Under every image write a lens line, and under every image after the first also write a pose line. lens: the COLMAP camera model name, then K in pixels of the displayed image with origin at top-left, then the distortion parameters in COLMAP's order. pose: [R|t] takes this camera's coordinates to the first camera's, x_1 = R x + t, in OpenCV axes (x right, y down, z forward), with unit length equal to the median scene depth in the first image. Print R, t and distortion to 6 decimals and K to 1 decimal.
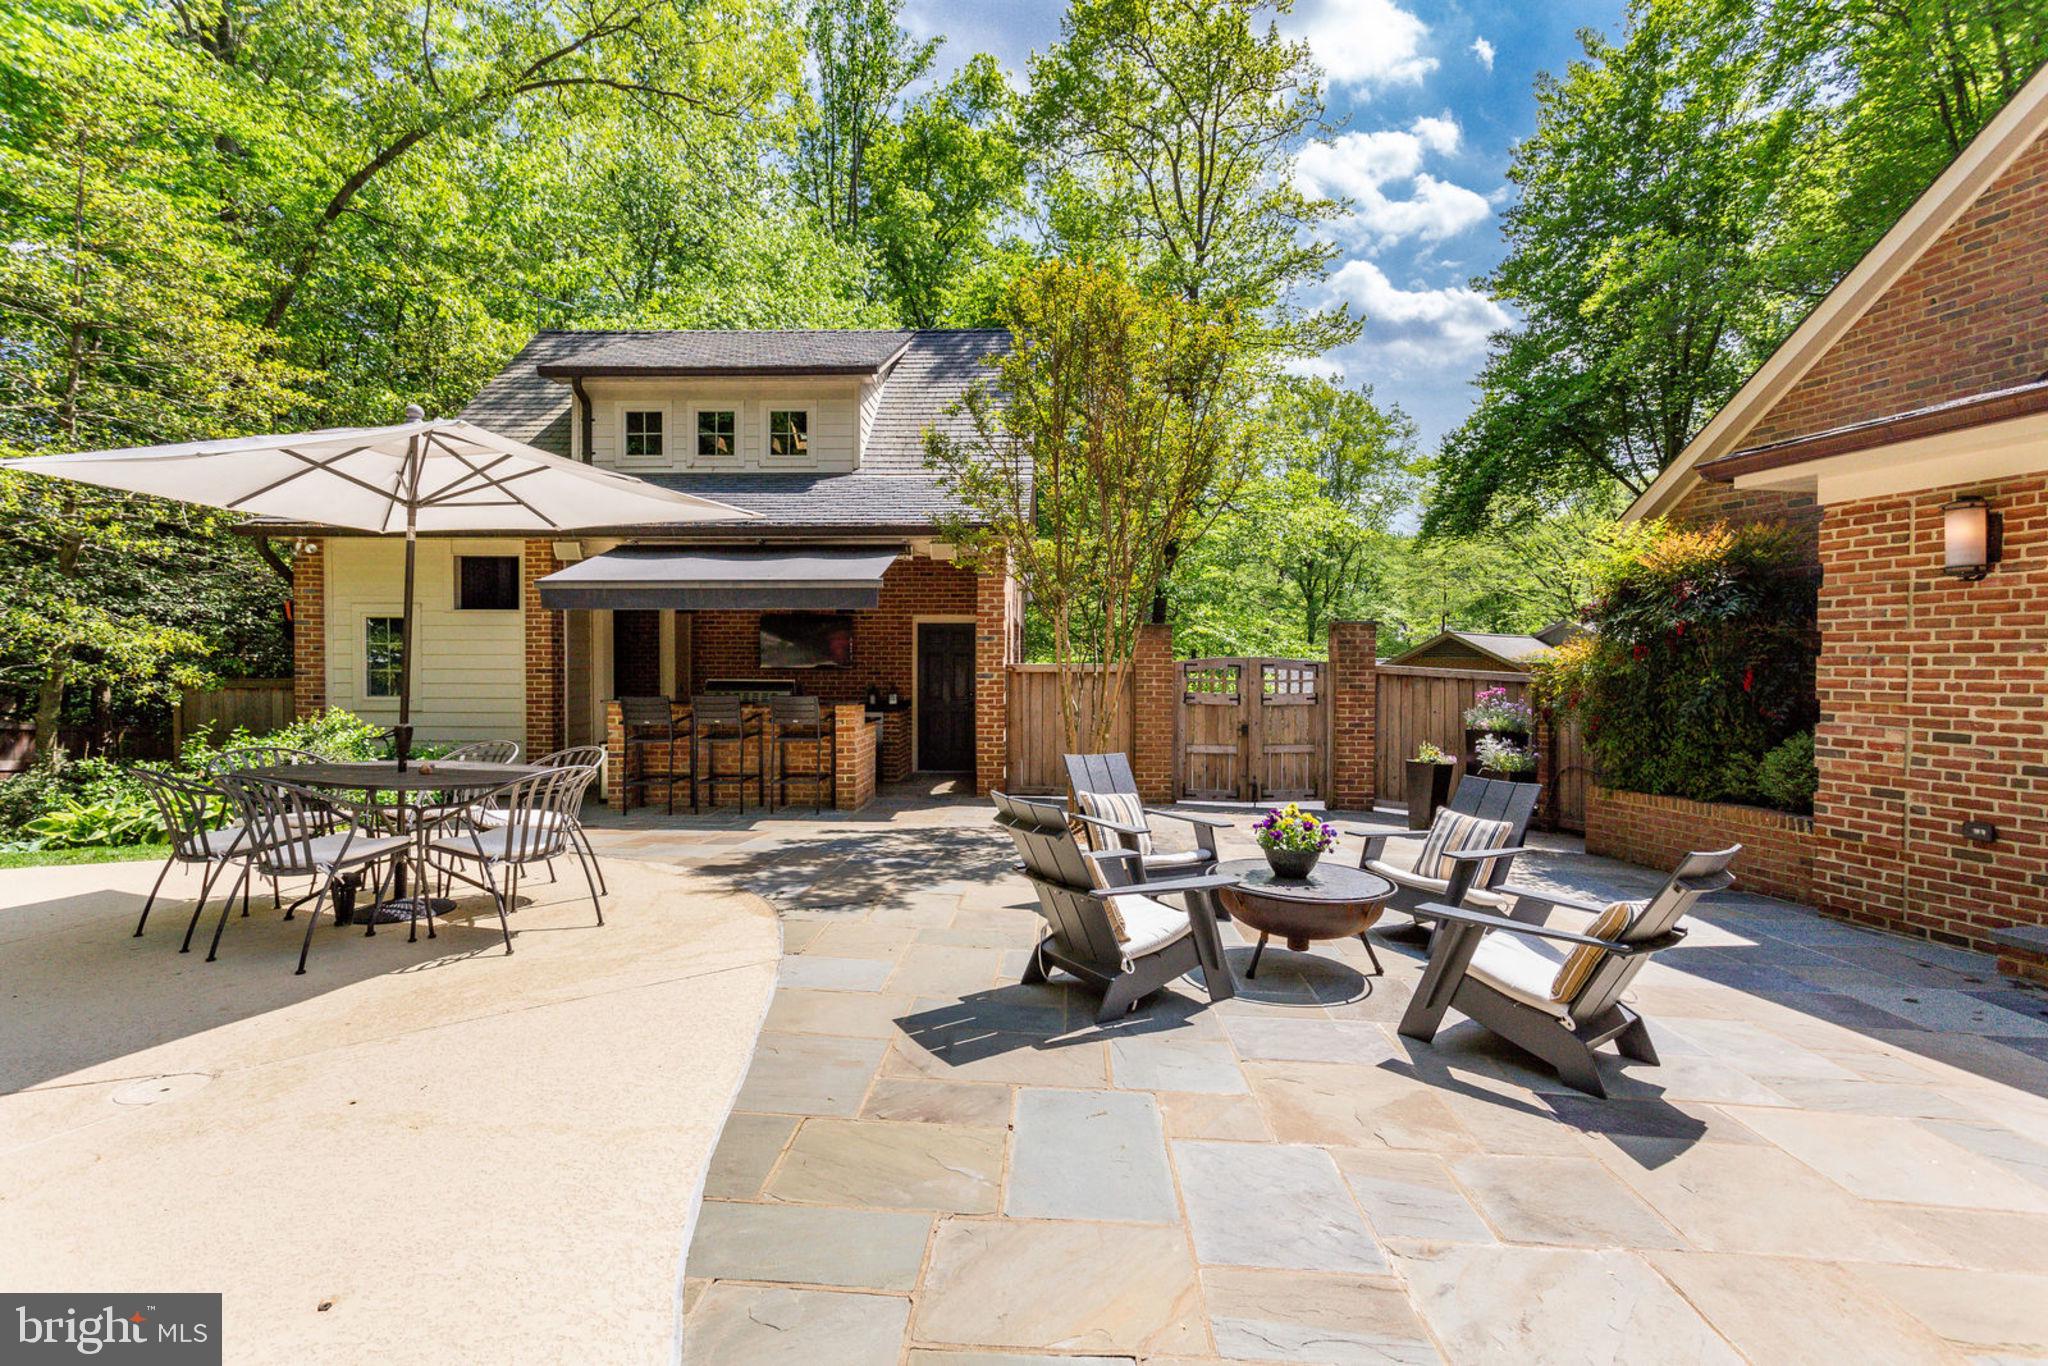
lens RADIAL K [[978.9, 0, 1027.5], [0, 978.9, 673.1], [0, 0, 1]] dist [-0.000232, 0.002969]
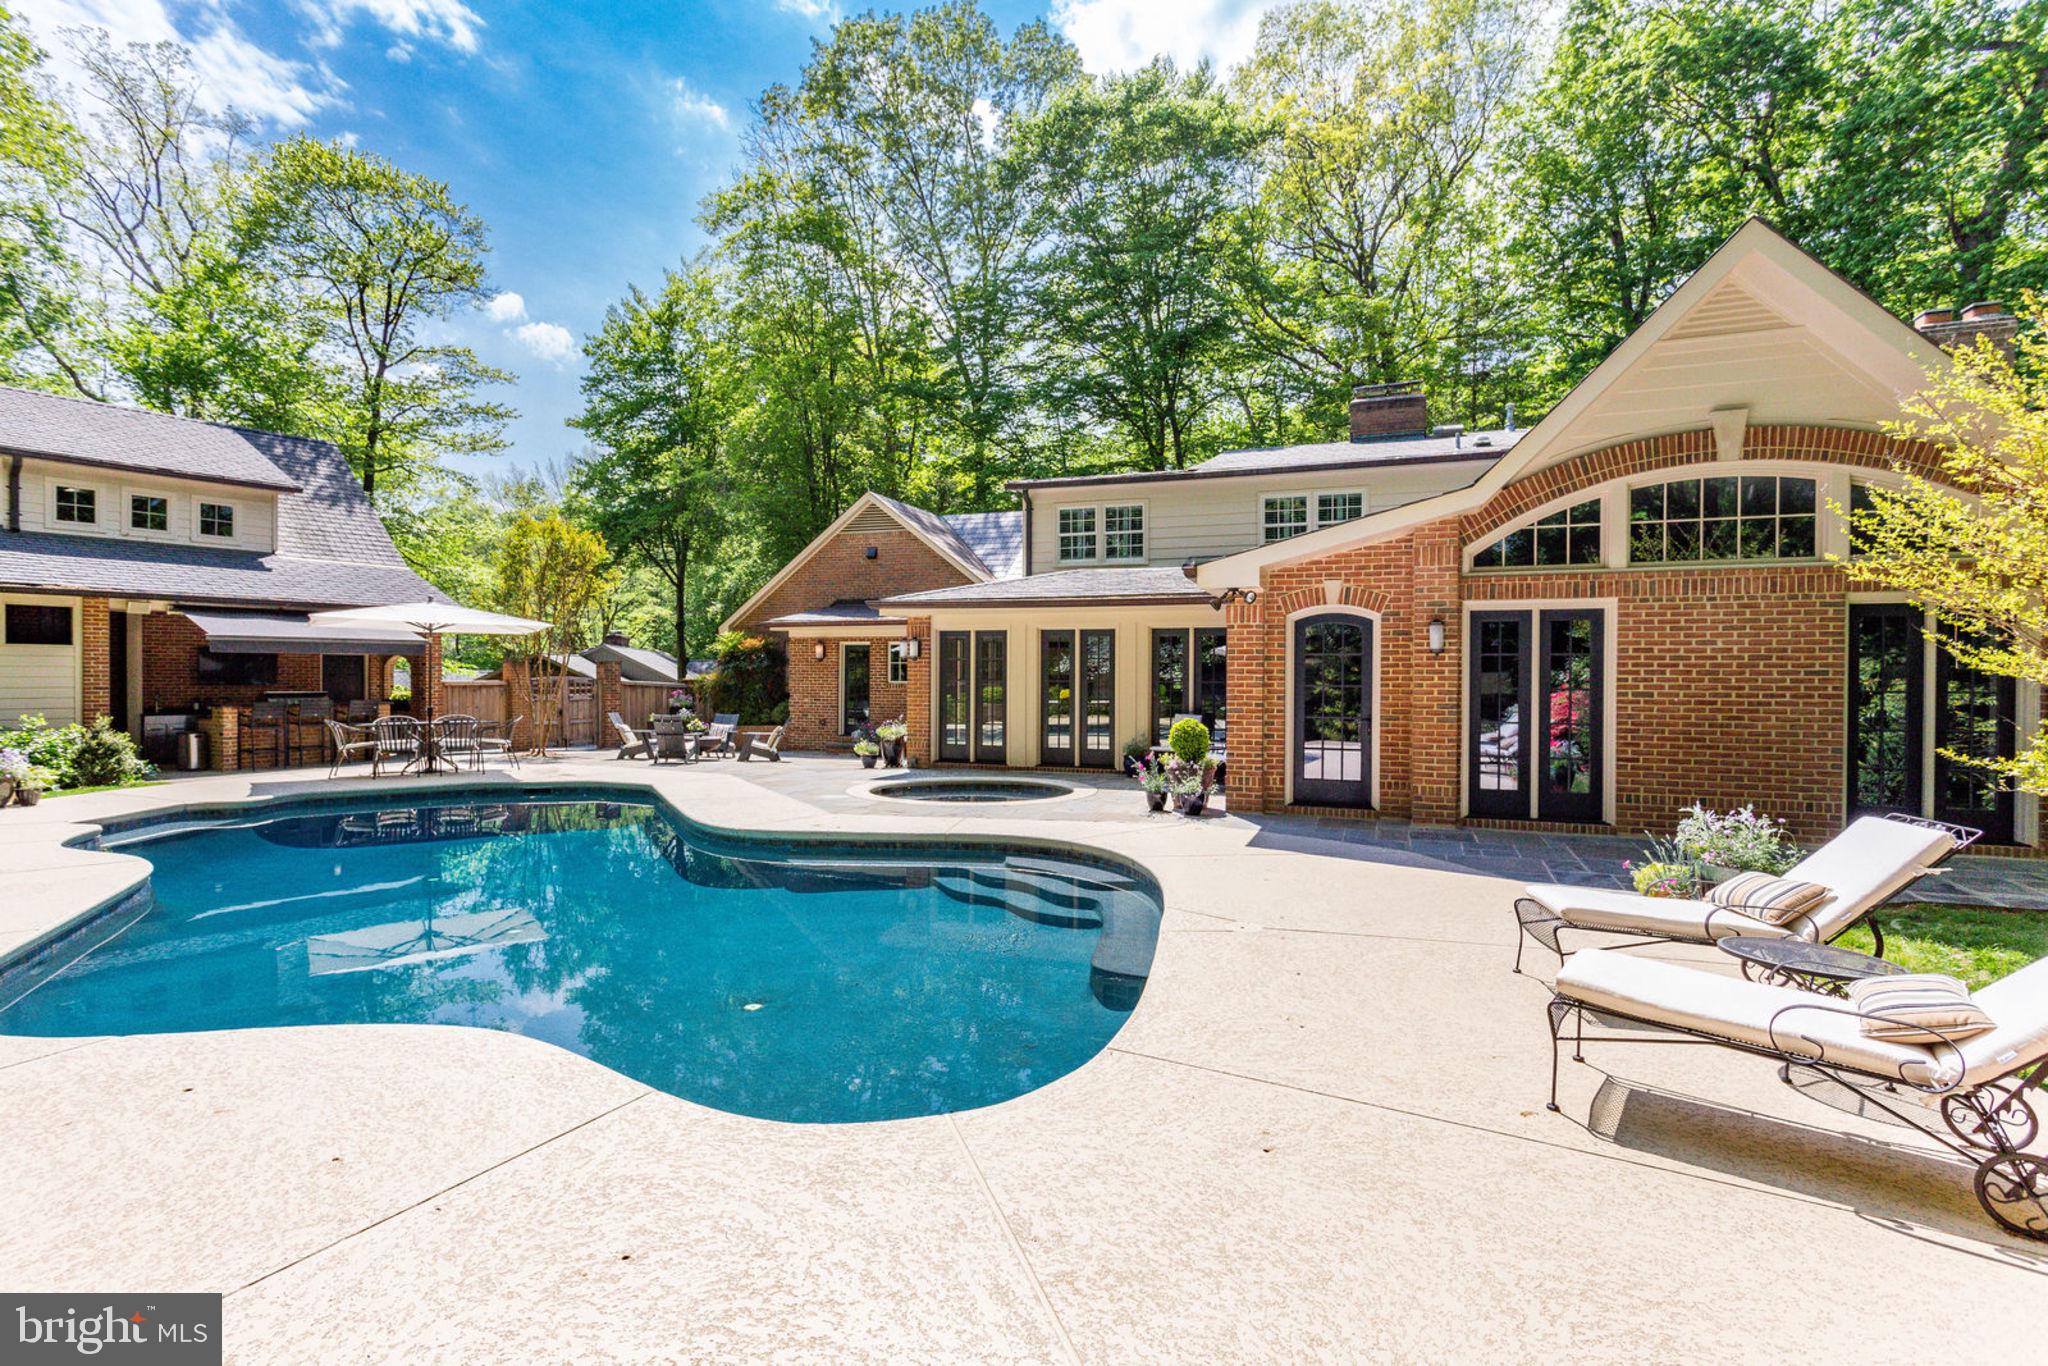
lens RADIAL K [[978.9, 0, 1024.5], [0, 978.9, 678.4], [0, 0, 1]] dist [-0.000232, 0.002969]
pose [[0.559721, -0.004338, 0.828670, -0.926019], [0.003671, 0.999989, 0.002756, -0.015498], [-0.828673, 0.001499, 0.559731, -0.948212]]
